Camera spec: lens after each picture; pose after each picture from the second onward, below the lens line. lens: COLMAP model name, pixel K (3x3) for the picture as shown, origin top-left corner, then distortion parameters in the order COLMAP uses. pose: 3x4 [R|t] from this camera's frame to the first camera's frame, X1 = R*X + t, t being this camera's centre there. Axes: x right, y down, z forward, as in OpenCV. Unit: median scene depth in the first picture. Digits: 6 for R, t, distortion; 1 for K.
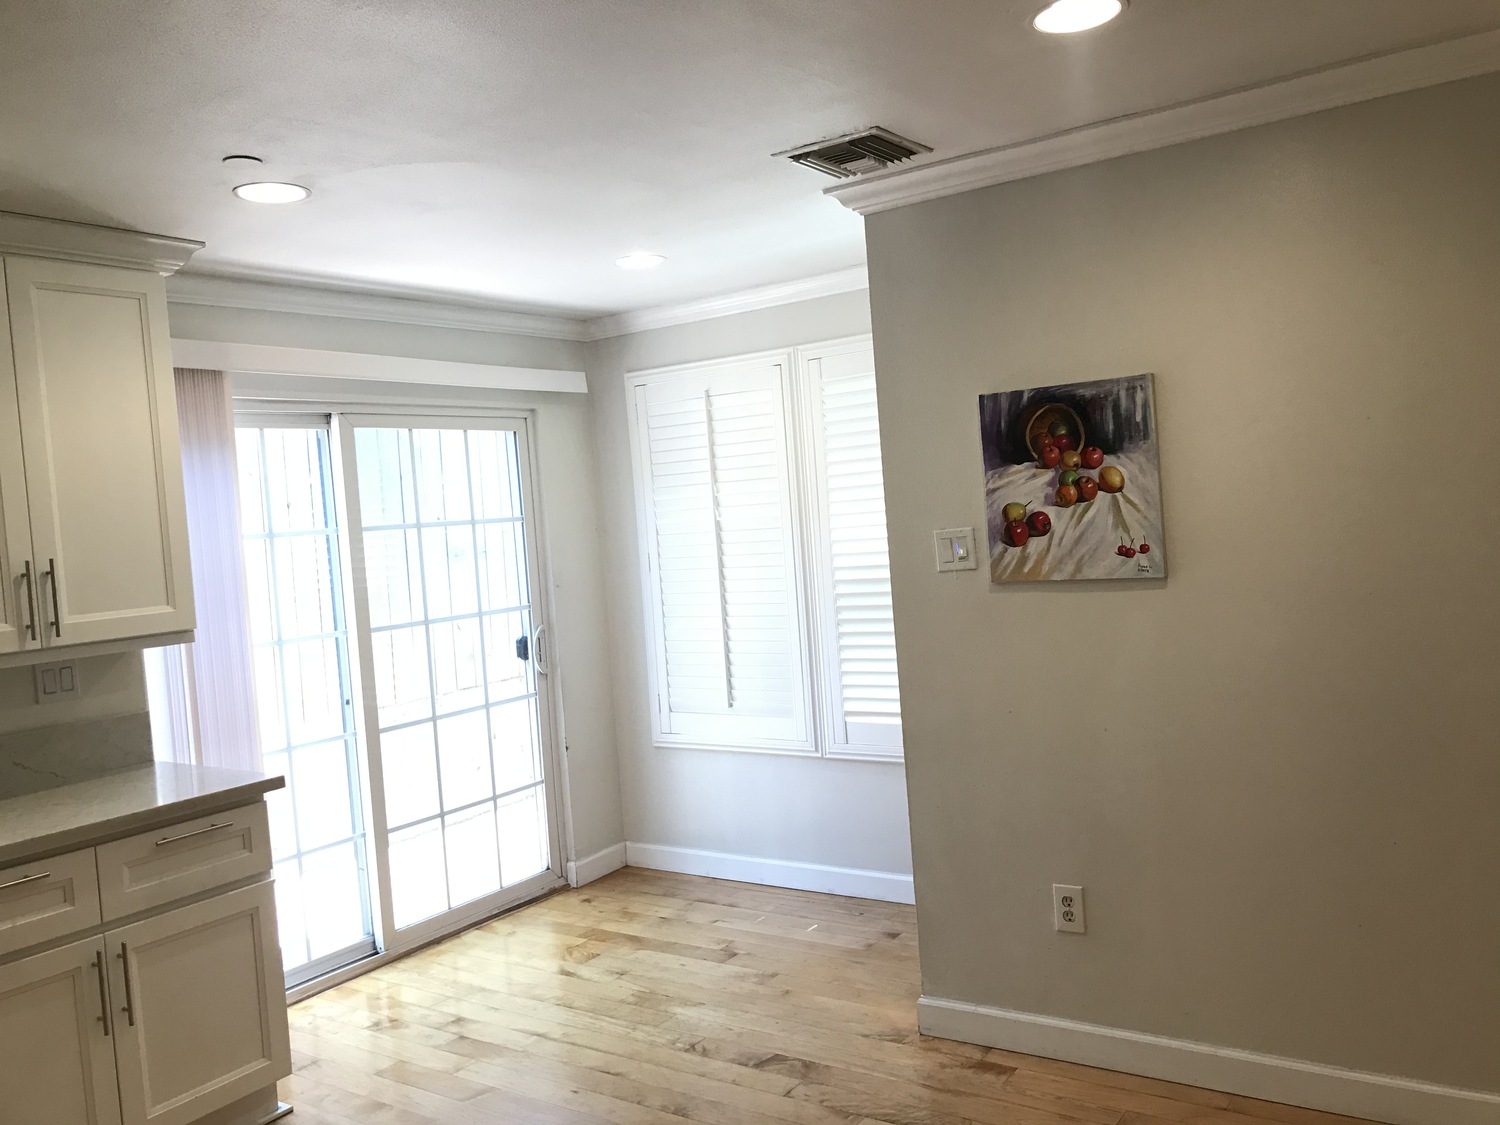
lens RADIAL K [[1257.2, 0, 750.0], [0, 1257.2, 562.5], [0, 0, 1]] dist [0.004252, 0.001036]
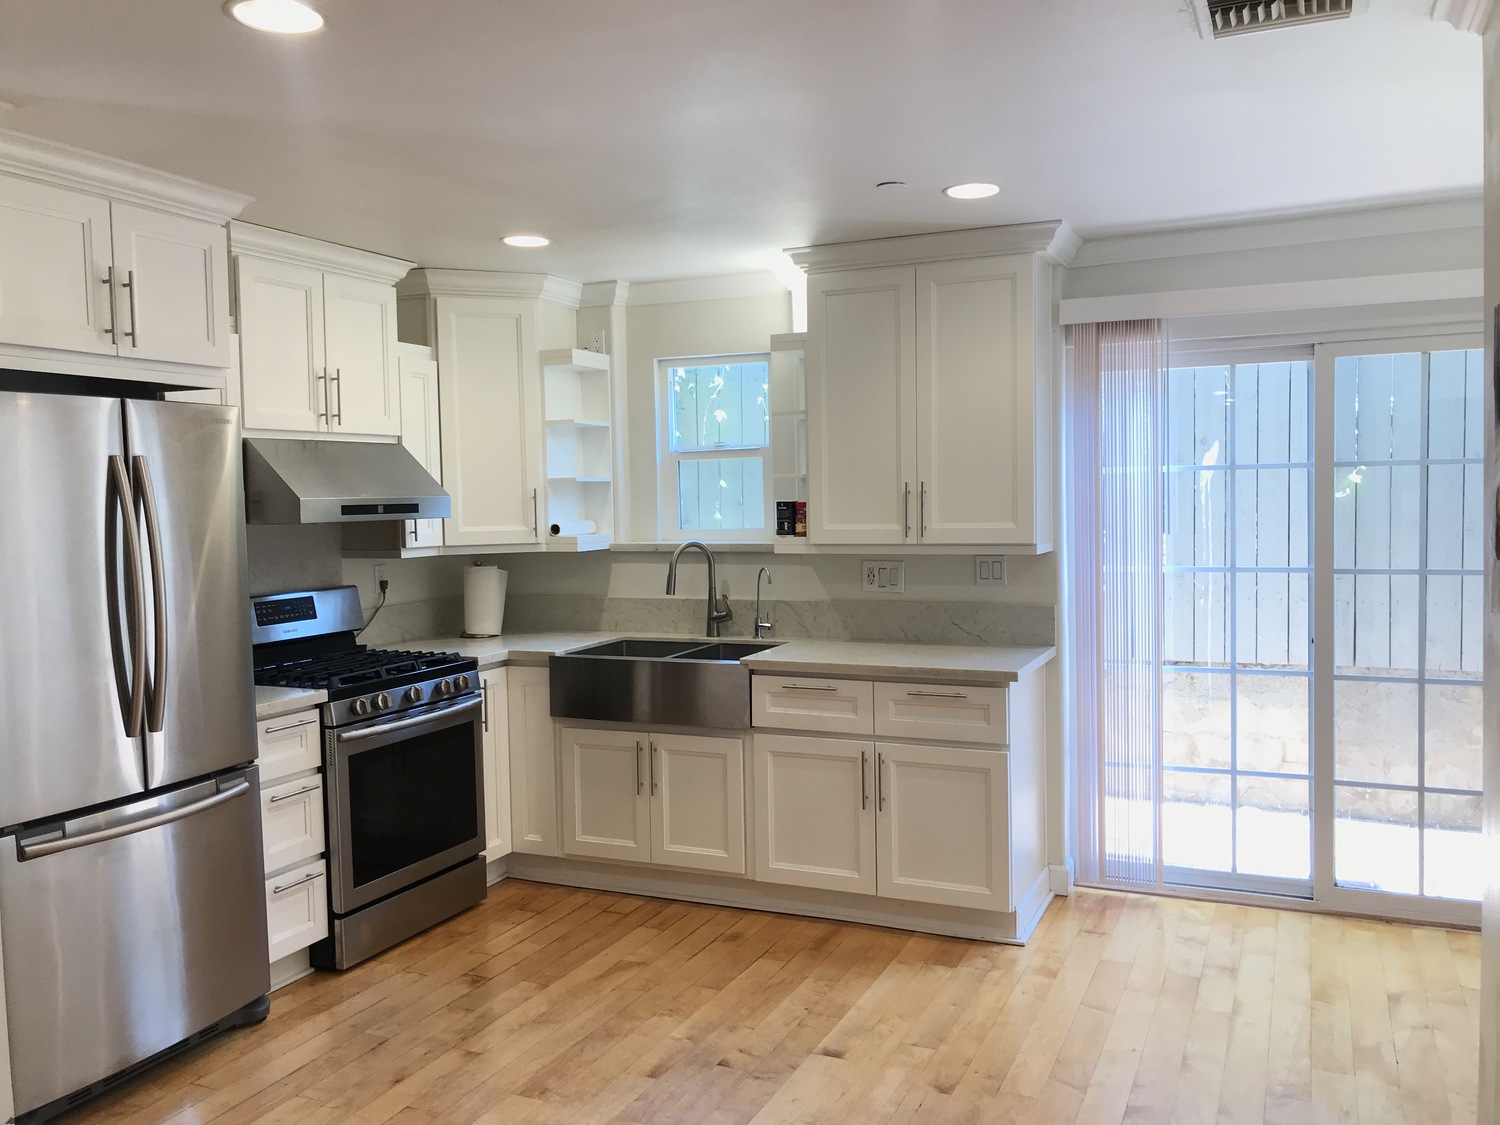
lens RADIAL K [[1221.8, 0, 750.0], [0, 1221.8, 562.5], [0, 0, 1]] dist [0.041652, -0.009479]
pose [[0.178310, 0.124246, -0.976099, 0.640523], [-0.035153, 0.992167, 0.119870, -0.058993], [0.983346, 0.012939, 0.181281, 0.475090]]
